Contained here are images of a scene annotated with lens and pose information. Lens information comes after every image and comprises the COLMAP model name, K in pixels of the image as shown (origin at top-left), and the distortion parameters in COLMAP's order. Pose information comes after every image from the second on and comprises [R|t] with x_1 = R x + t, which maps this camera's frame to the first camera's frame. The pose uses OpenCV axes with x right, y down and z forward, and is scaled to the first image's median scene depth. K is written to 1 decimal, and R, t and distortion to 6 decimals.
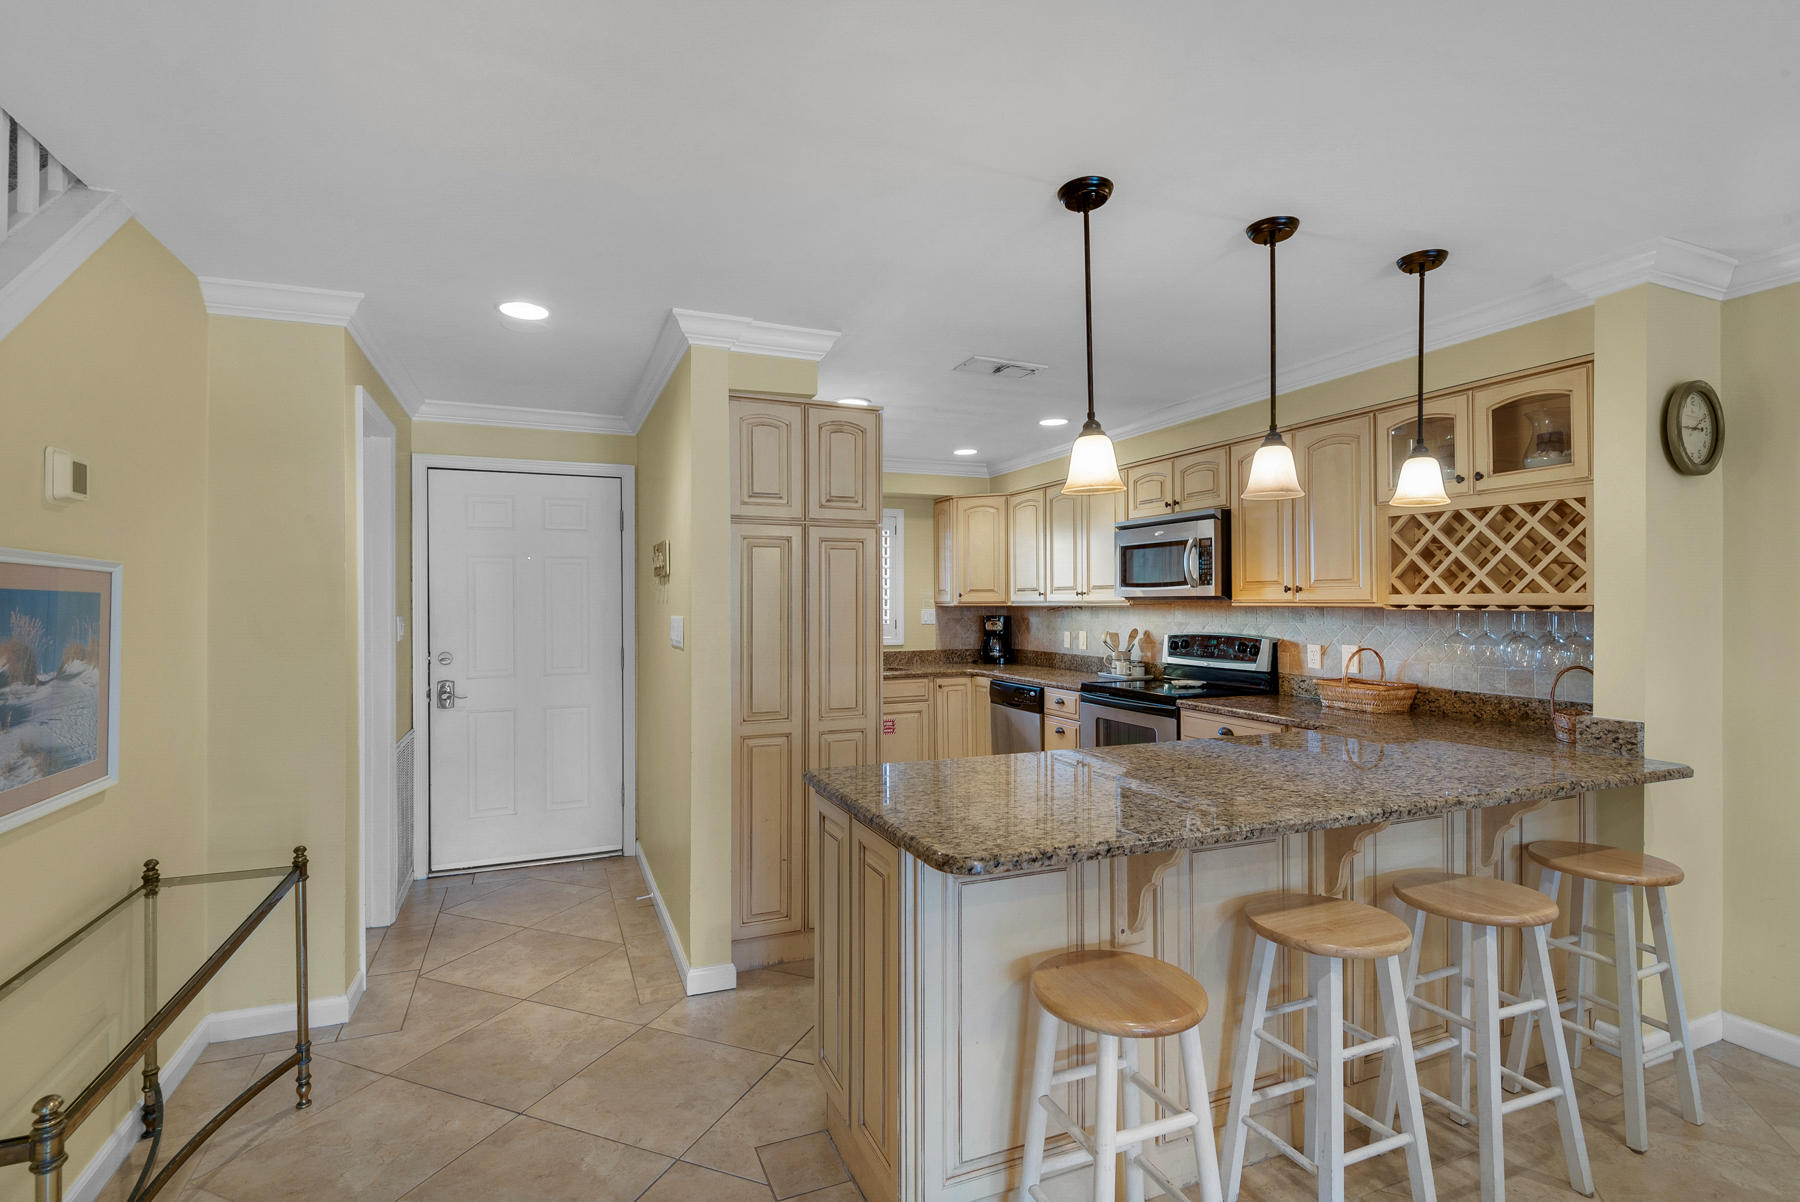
lens RADIAL K [[847.0, 0, 909.7], [0, 847.0, 595.0], [0, 0, 1]] dist [-0.002349, -0.006455]
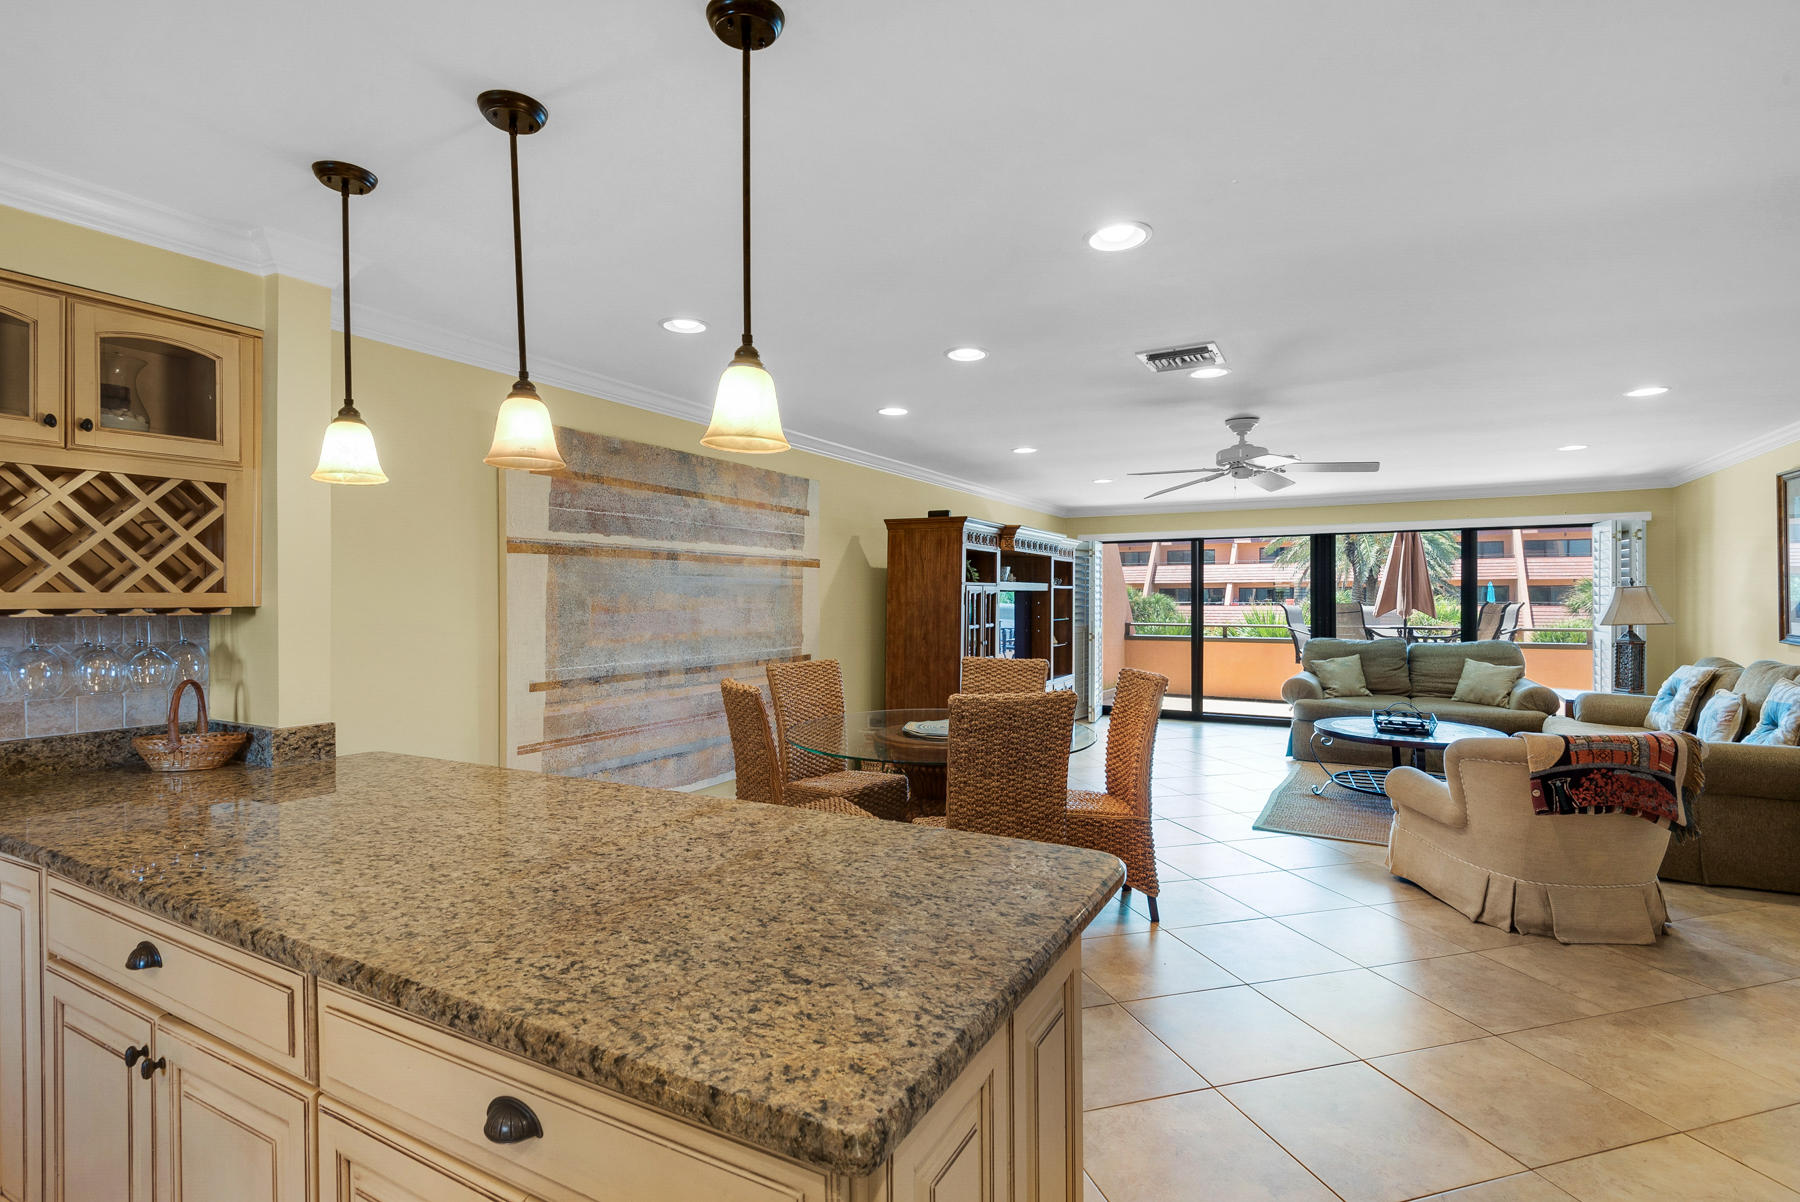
lens RADIAL K [[847.0, 0, 883.5], [0, 847.0, 594.7], [0, 0, 1]] dist [-0.002349, -0.006455]
pose [[-0.597472, 0.009445, 0.801834, -0.291328], [-0.001451, 0.999916, -0.012860, 0.008328], [-0.801888, -0.008847, -0.597408, 0.918963]]
